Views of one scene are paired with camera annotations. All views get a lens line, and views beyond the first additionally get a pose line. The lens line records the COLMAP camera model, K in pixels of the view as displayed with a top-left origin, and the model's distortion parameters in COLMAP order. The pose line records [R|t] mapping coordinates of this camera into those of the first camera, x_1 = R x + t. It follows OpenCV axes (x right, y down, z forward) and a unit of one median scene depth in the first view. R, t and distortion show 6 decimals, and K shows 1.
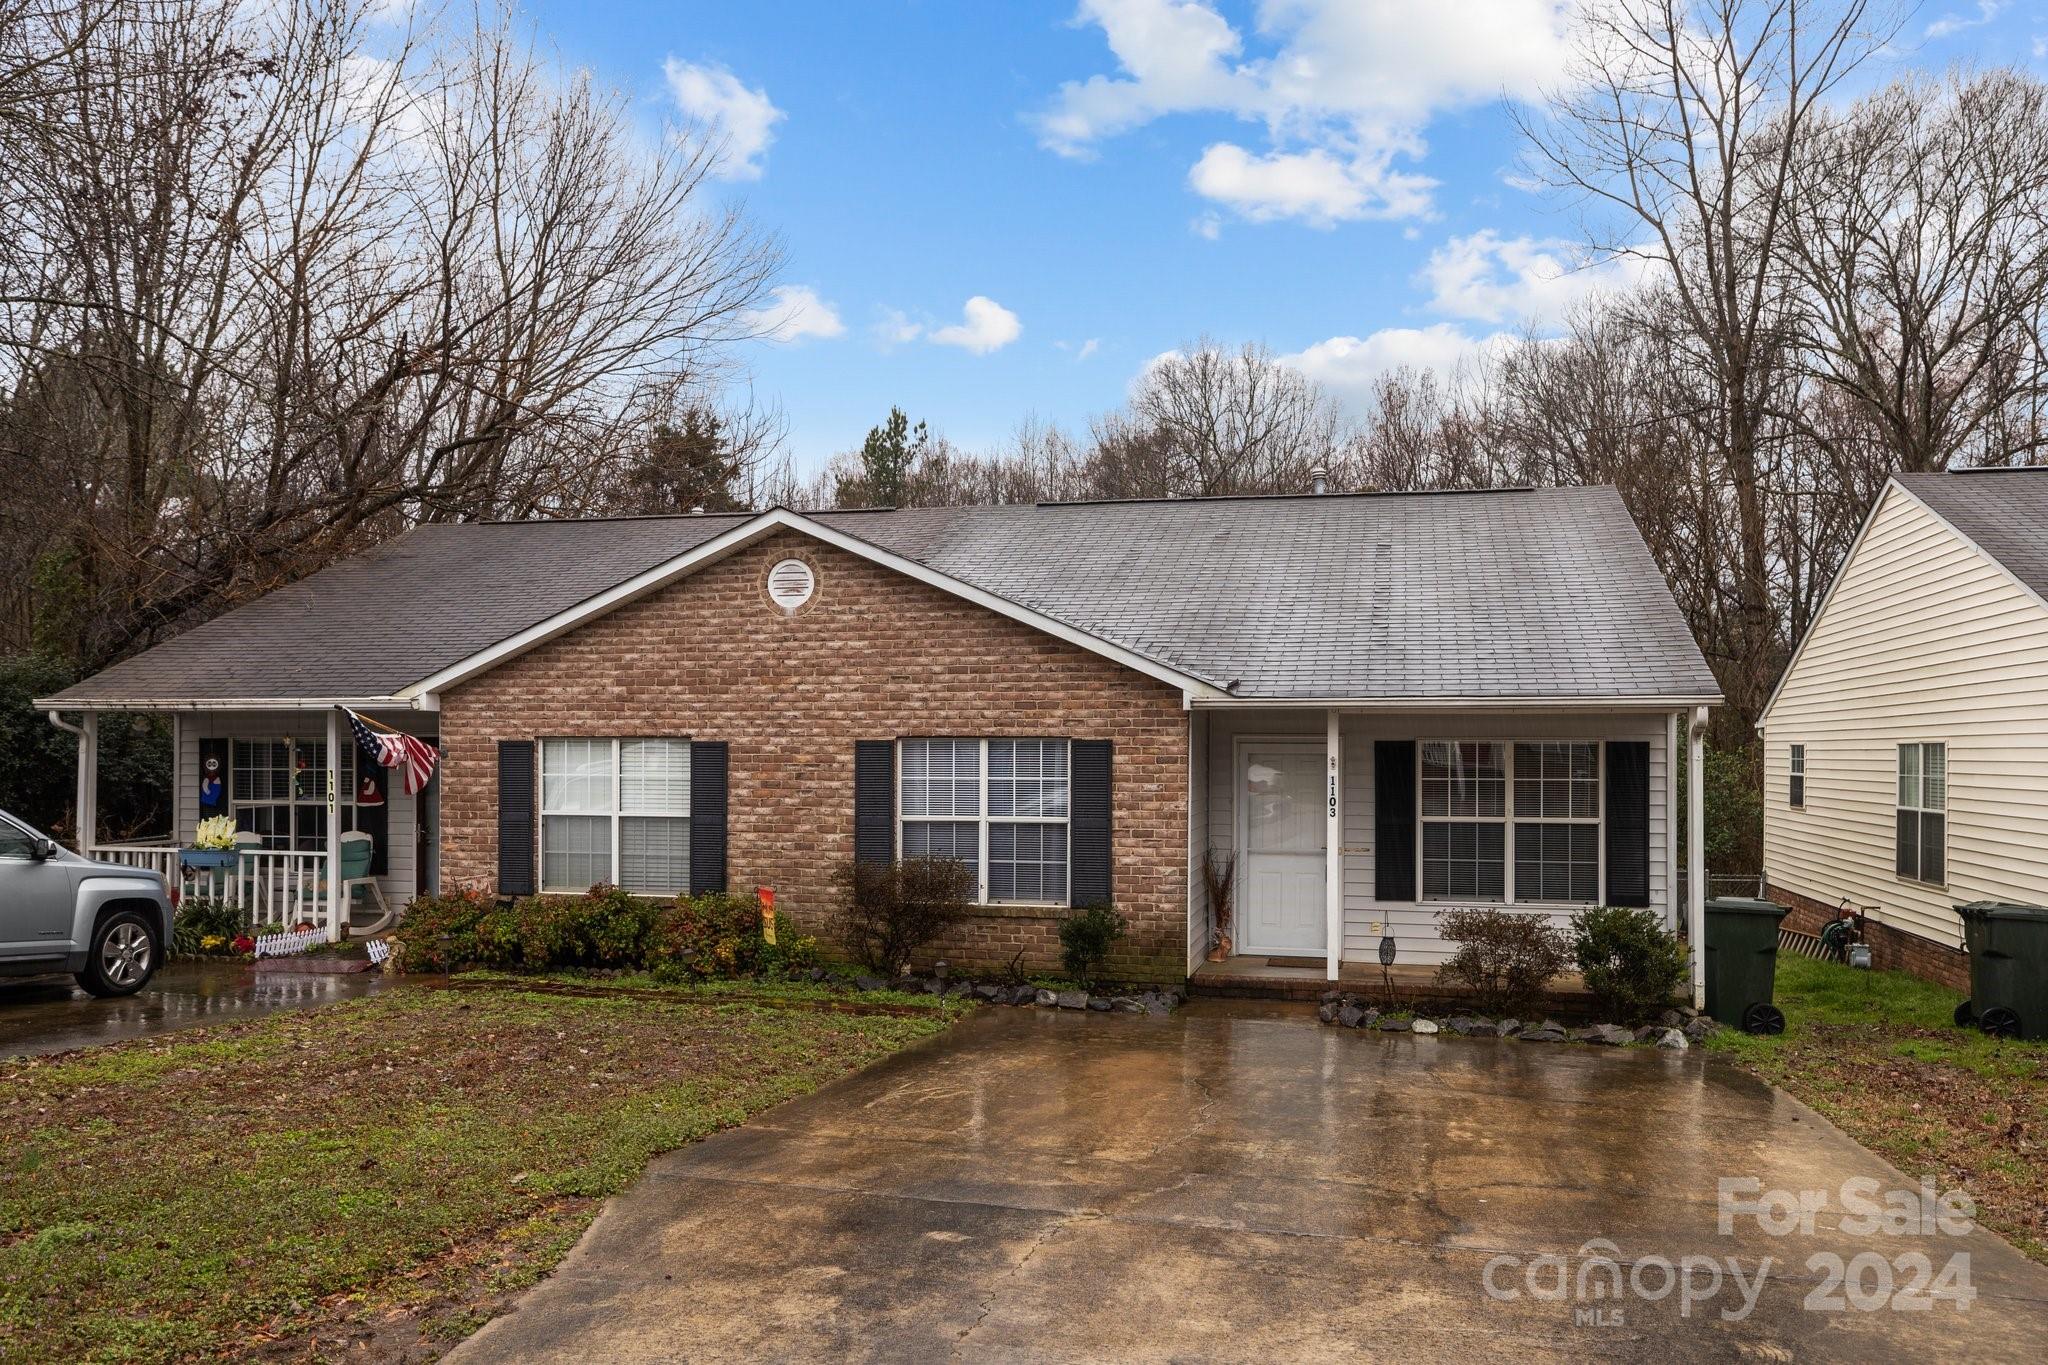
lens RADIAL K [[1588.3, 0, 1024.0], [0, 1588.3, 682.5], [0, 0, 1]] dist [-0.052727, 0.006764]
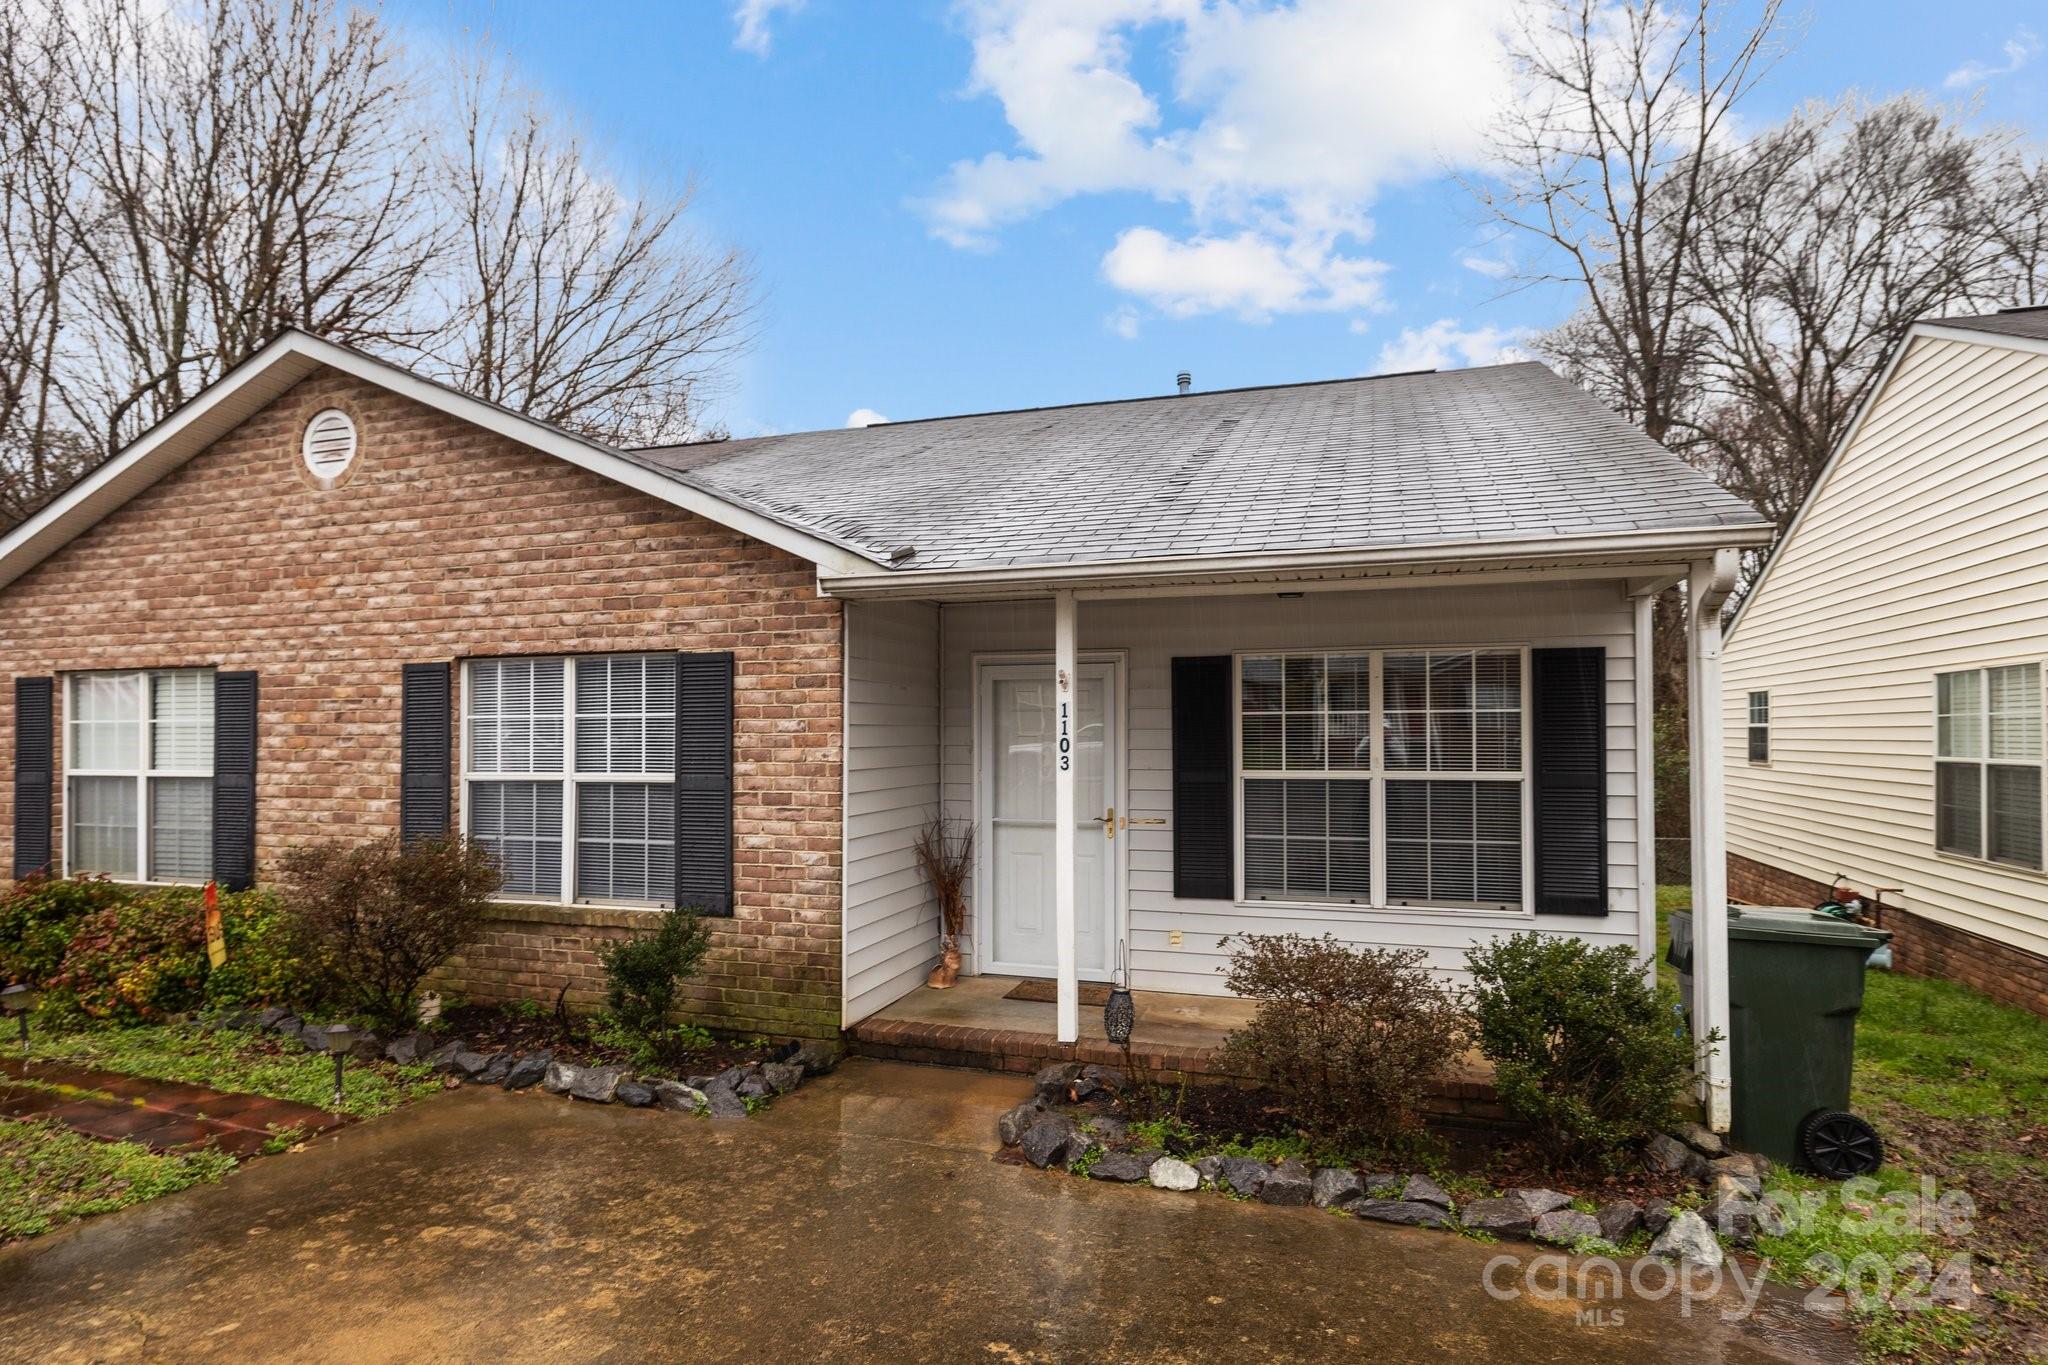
lens RADIAL K [[1122.6, 0, 1023.9], [0, 1122.6, 695.3], [0, 0, 1]] dist [-0.026643, -0.001076]
pose [[0.997371, -0.010956, -0.071633, 0.196456], [0.011450, 0.999913, 0.006482, 0.049720], [0.071556, -0.007285, 0.997410, 0.535263]]
